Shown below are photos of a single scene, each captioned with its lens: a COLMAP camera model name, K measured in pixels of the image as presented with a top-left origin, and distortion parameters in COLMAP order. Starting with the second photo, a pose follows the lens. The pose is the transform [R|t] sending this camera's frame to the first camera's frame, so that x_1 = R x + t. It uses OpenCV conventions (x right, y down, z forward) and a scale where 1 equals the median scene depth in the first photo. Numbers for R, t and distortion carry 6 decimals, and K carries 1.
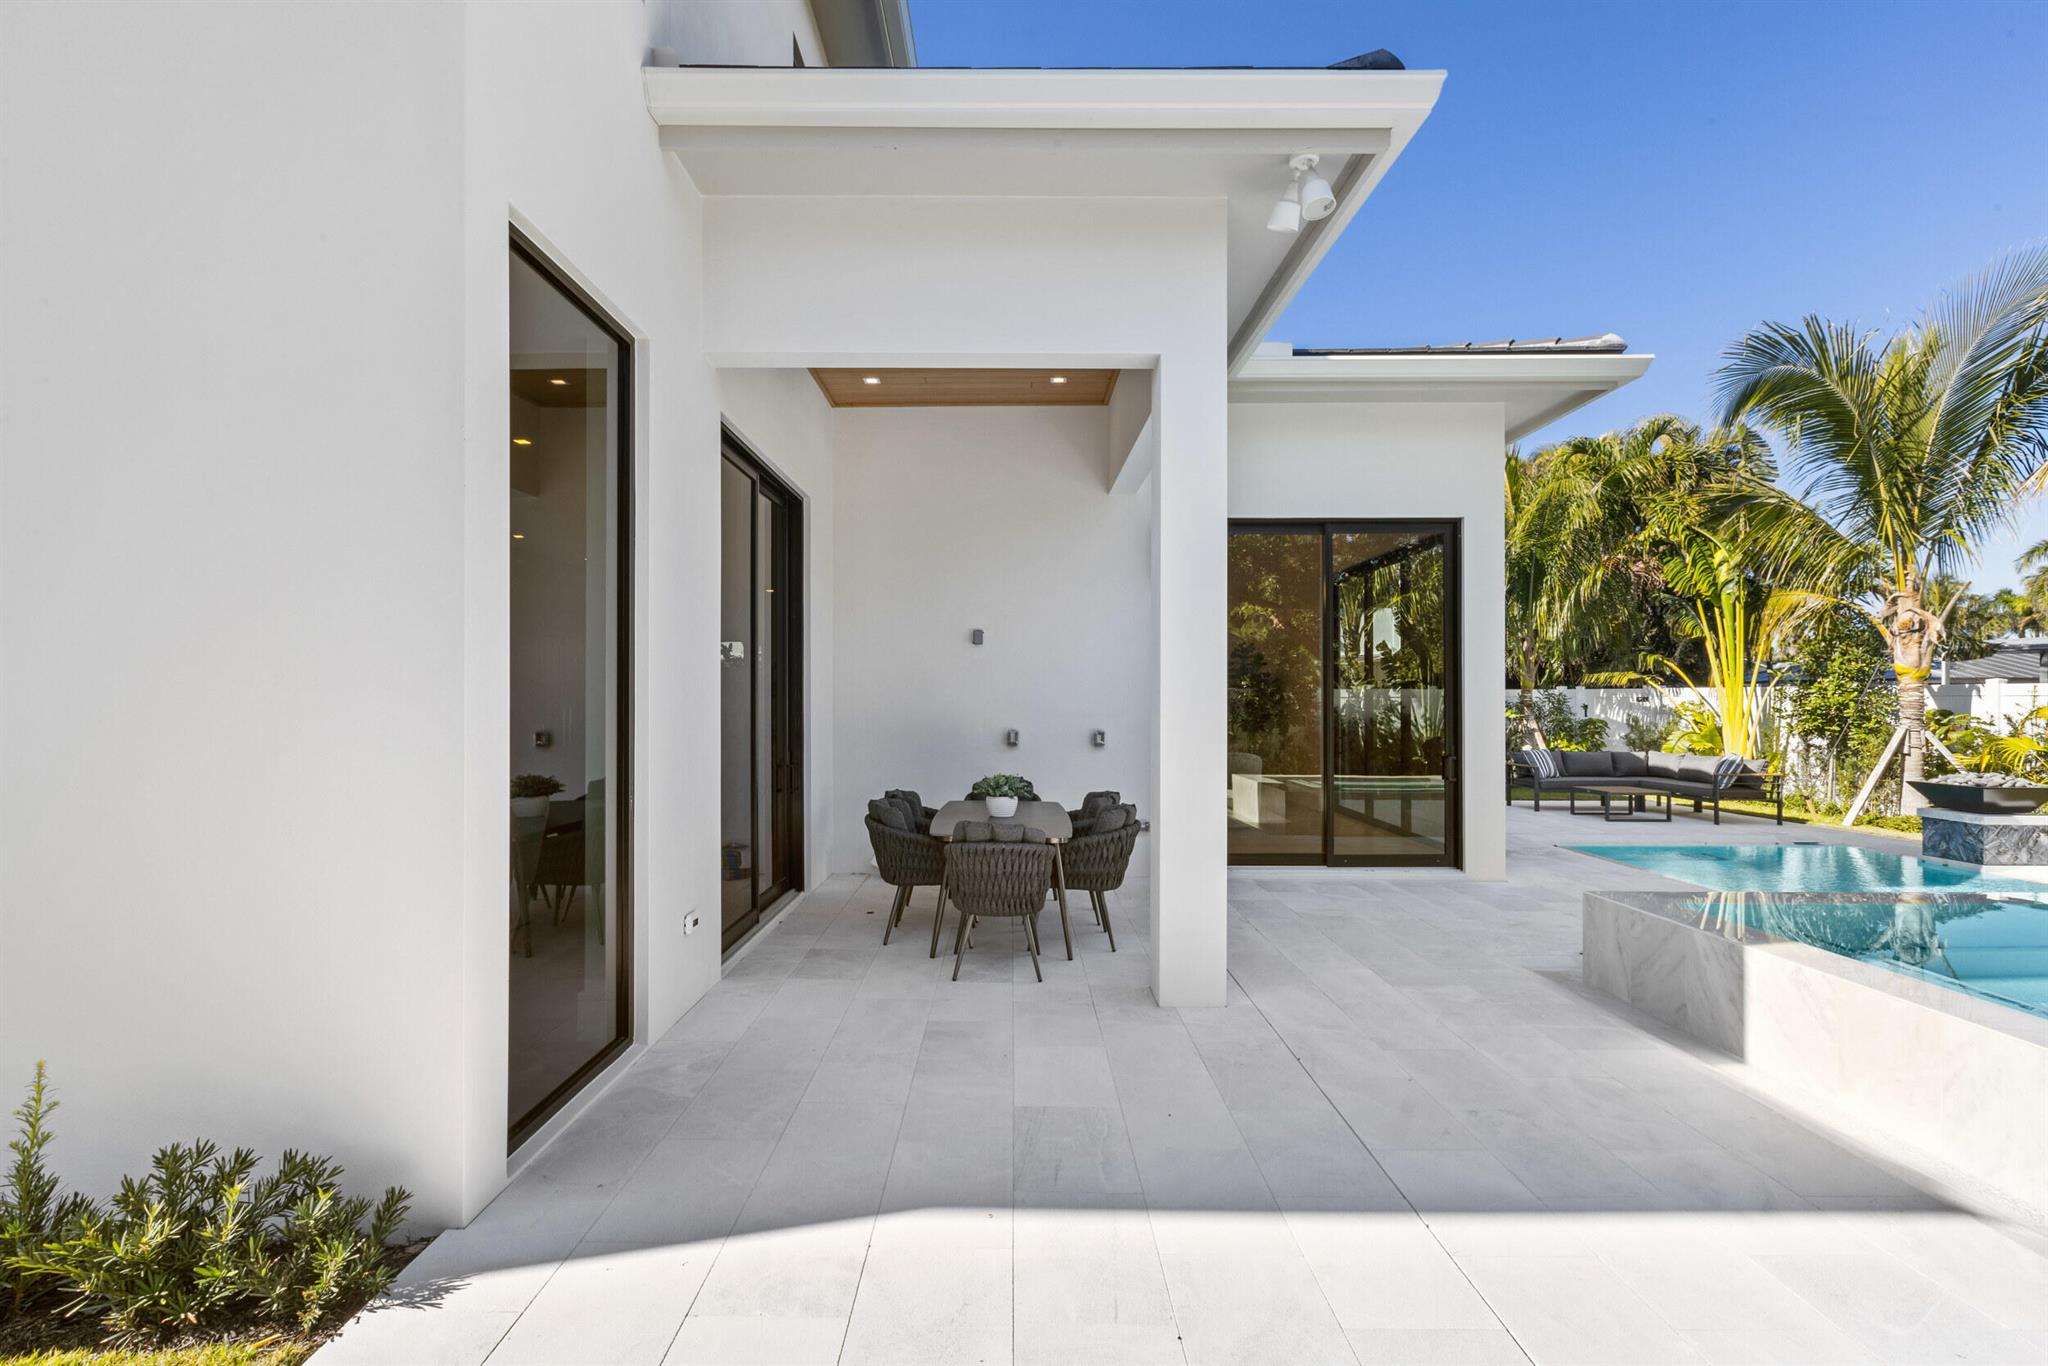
lens RADIAL K [[935.0, 0, 1015.8], [0, 935.0, 692.9], [0, 0, 1]] dist [0.005891, -0.001252]
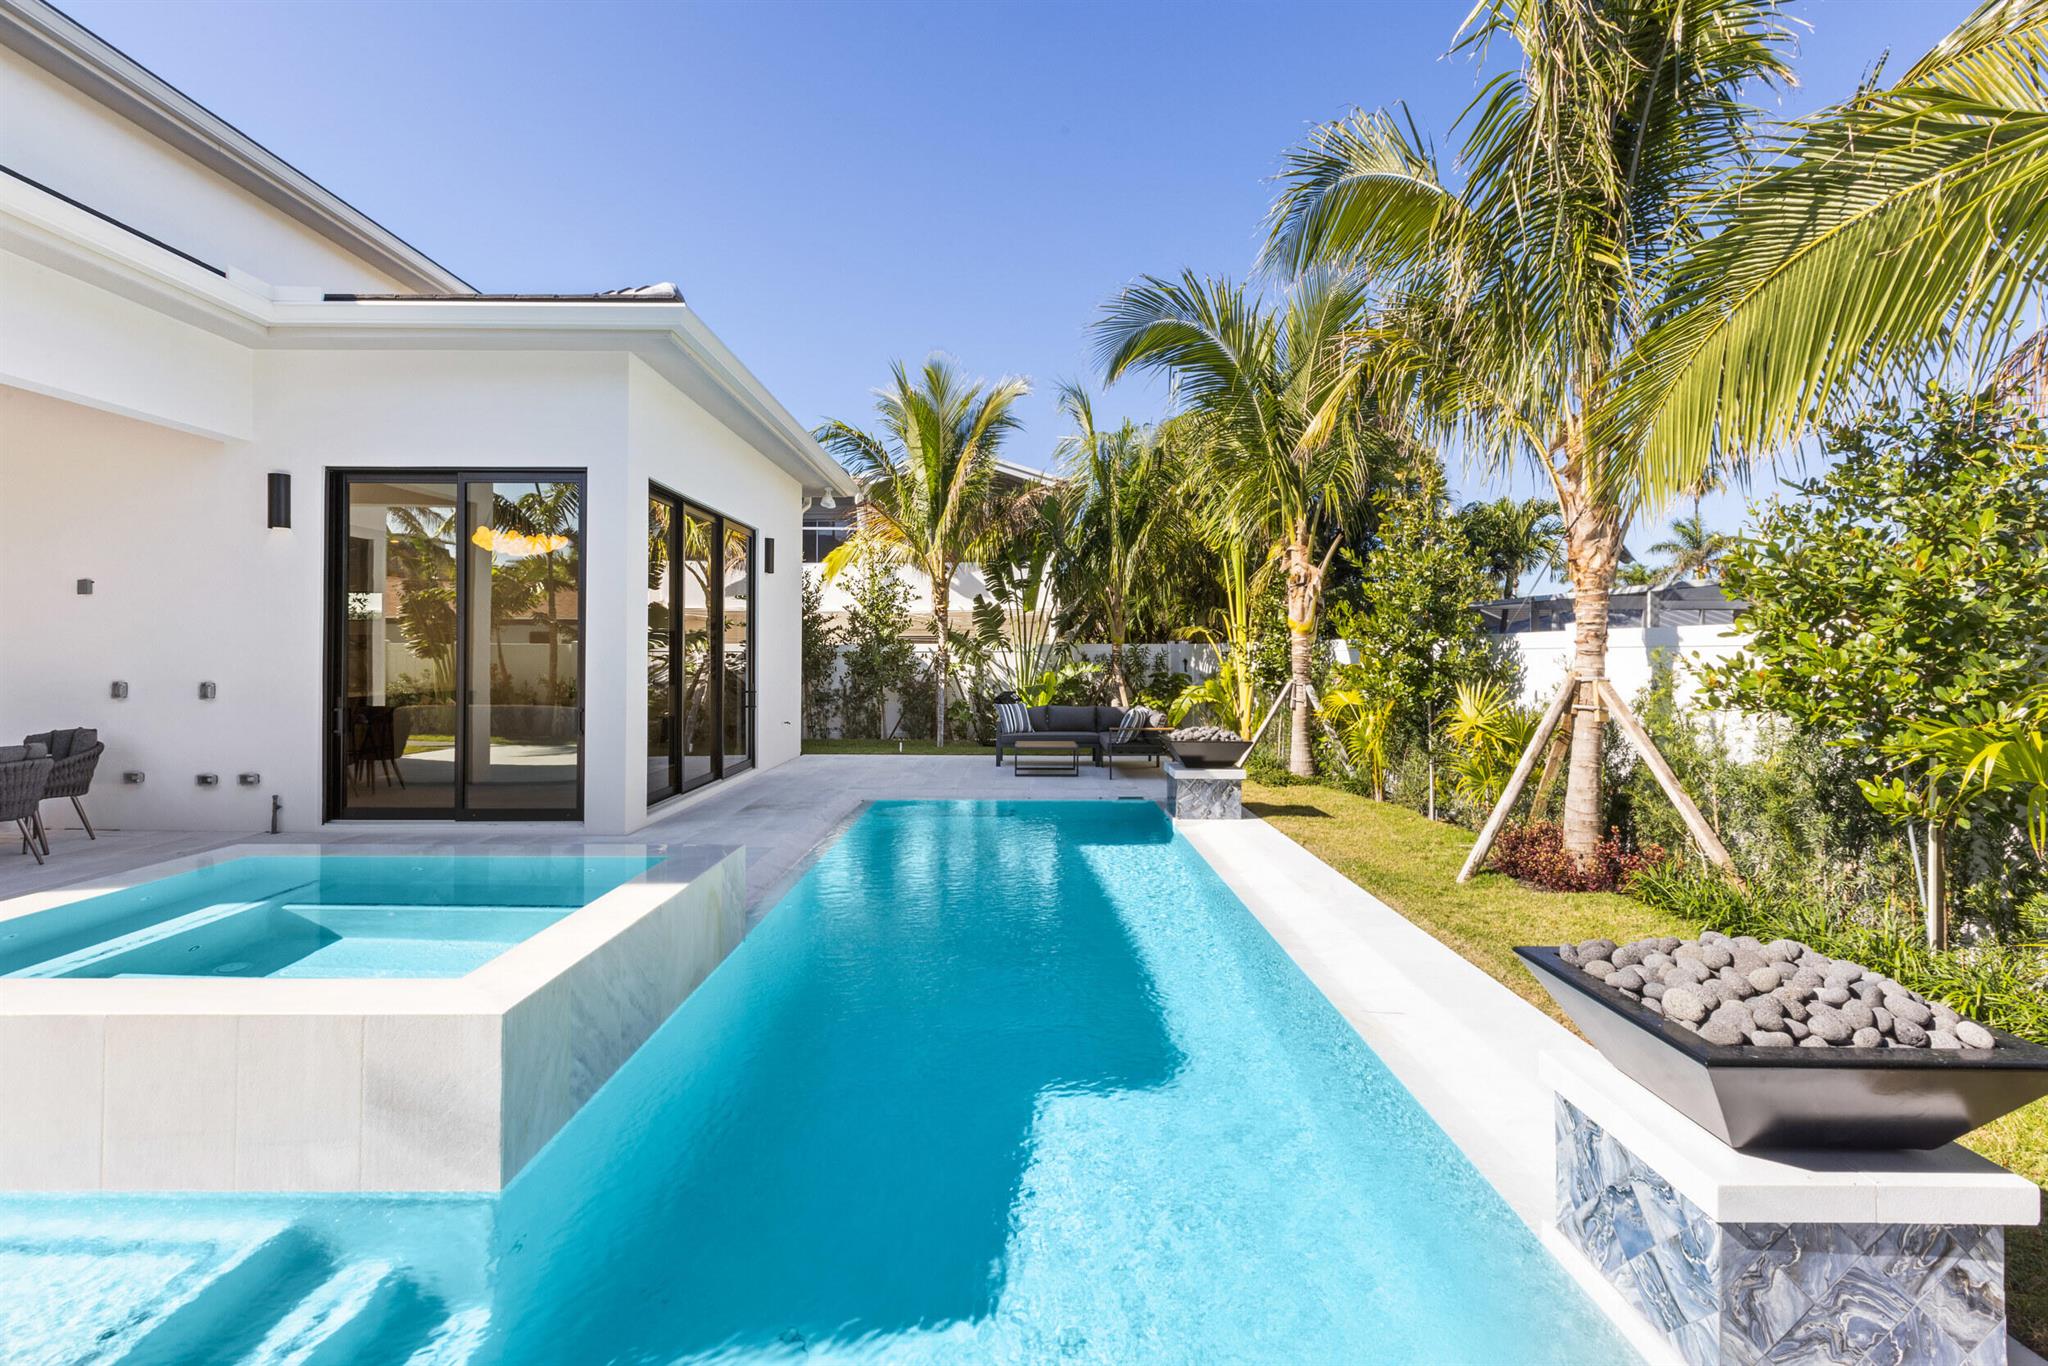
lens RADIAL K [[935.0, 0, 1014.4], [0, 935.0, 642.1], [0, 0, 1]] dist [0.005891, -0.001252]
pose [[0.999969, 0.002218, 0.007536, 0.642357], [-0.002177, 0.999983, -0.005452, 0.001116], [-0.007548, 0.005435, 0.999957, 0.007378]]
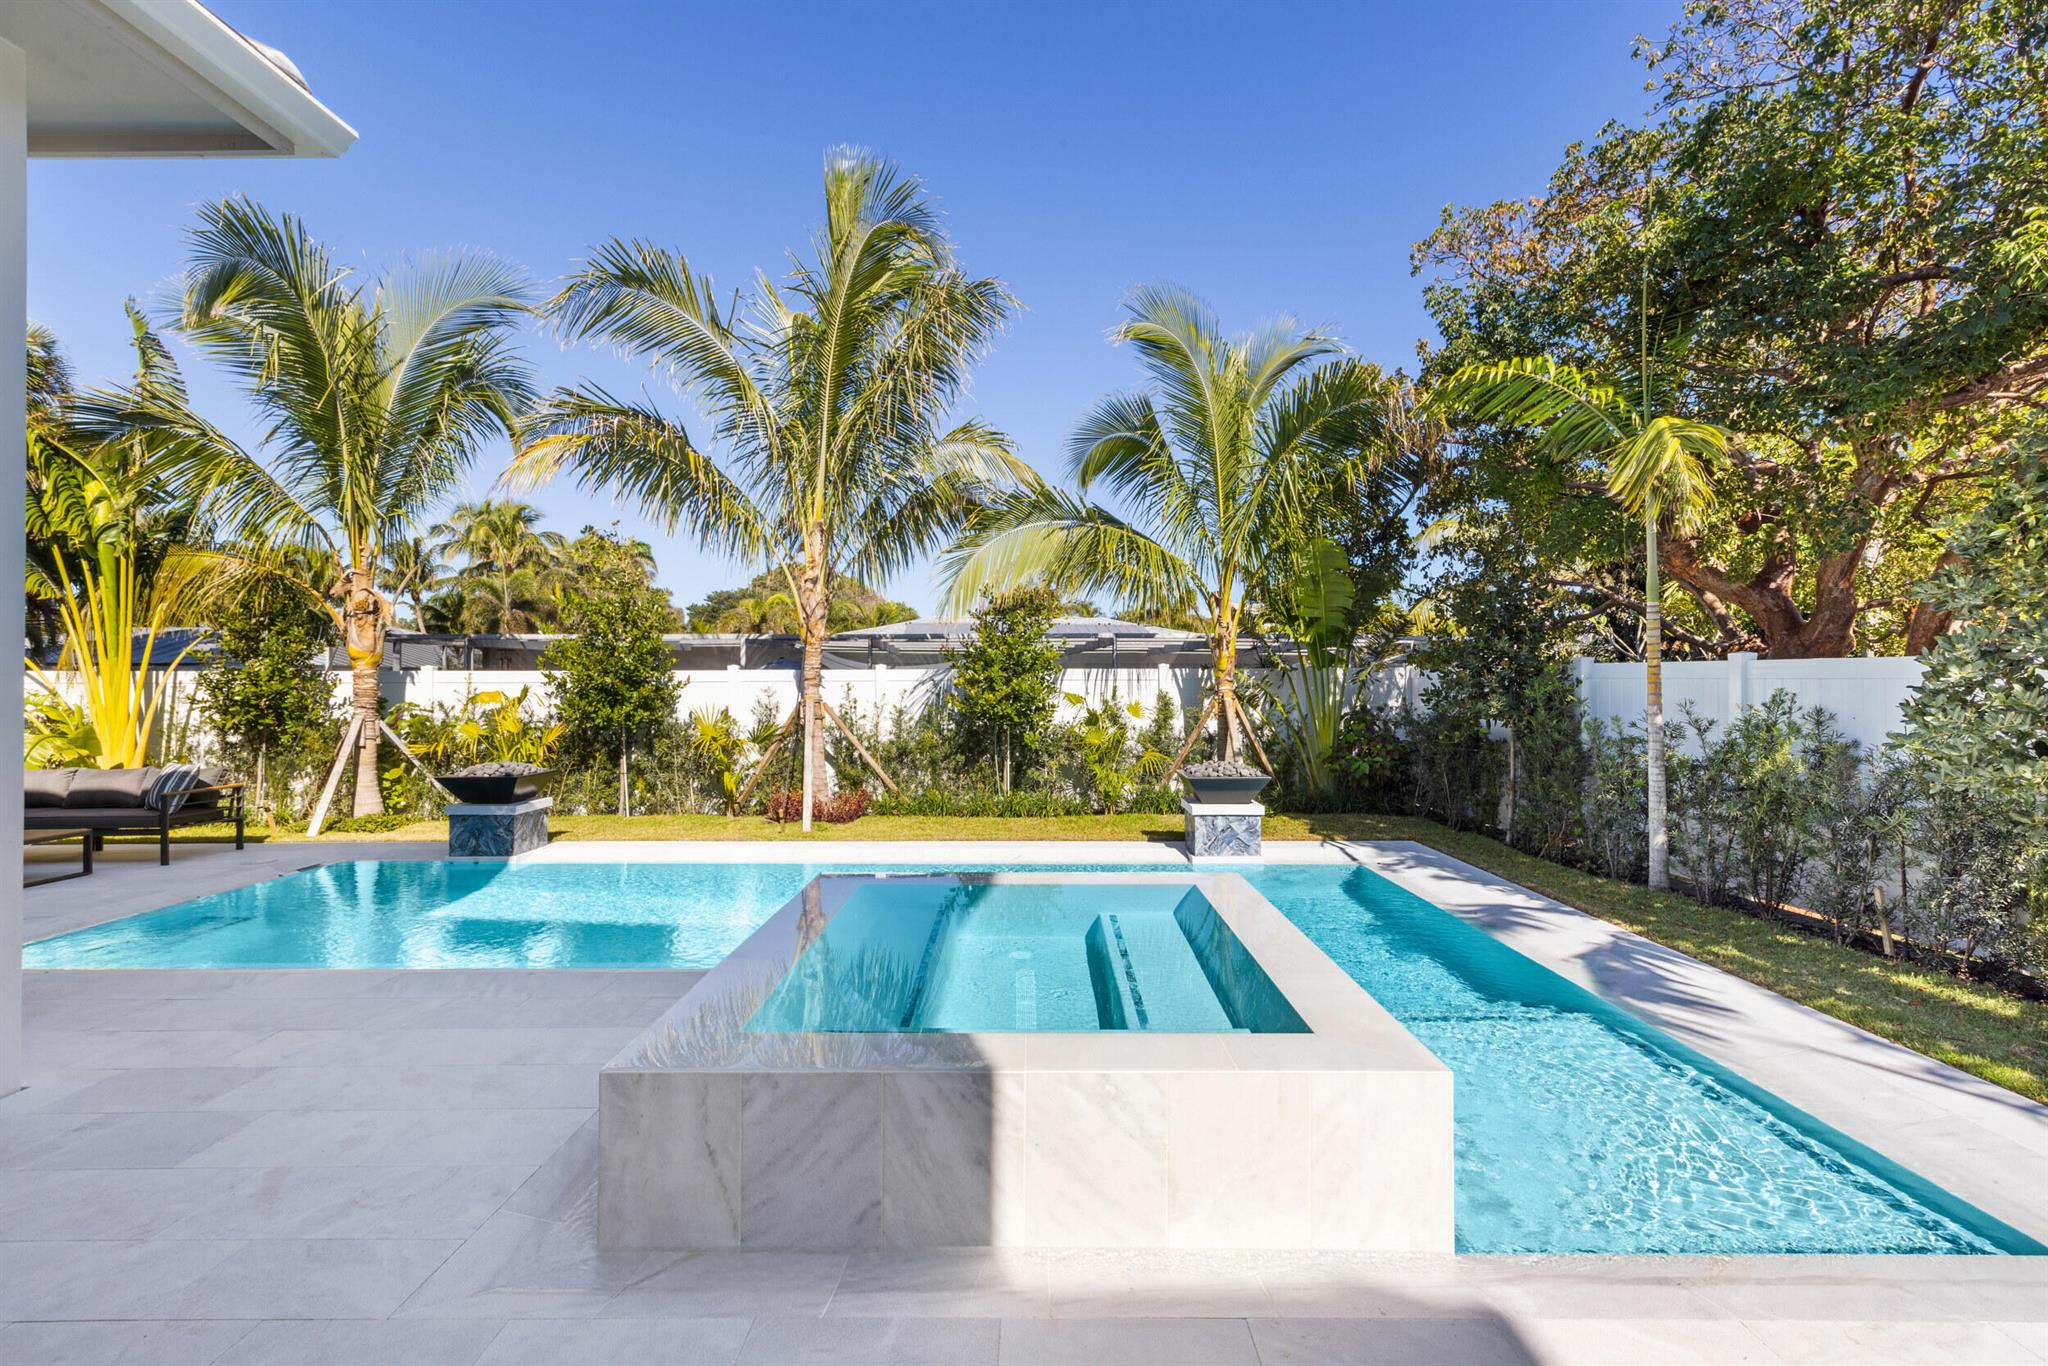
lens RADIAL K [[935.0, 0, 1020.6], [0, 935.0, 675.0], [0, 0, 1]] dist [0.005891, -0.001252]
pose [[0.012258, 0.007254, 0.999899, 0.044885], [-0.003143, 0.999969, -0.007216, 0.000028], [-0.999920, -0.003054, 0.012280, 0.350064]]
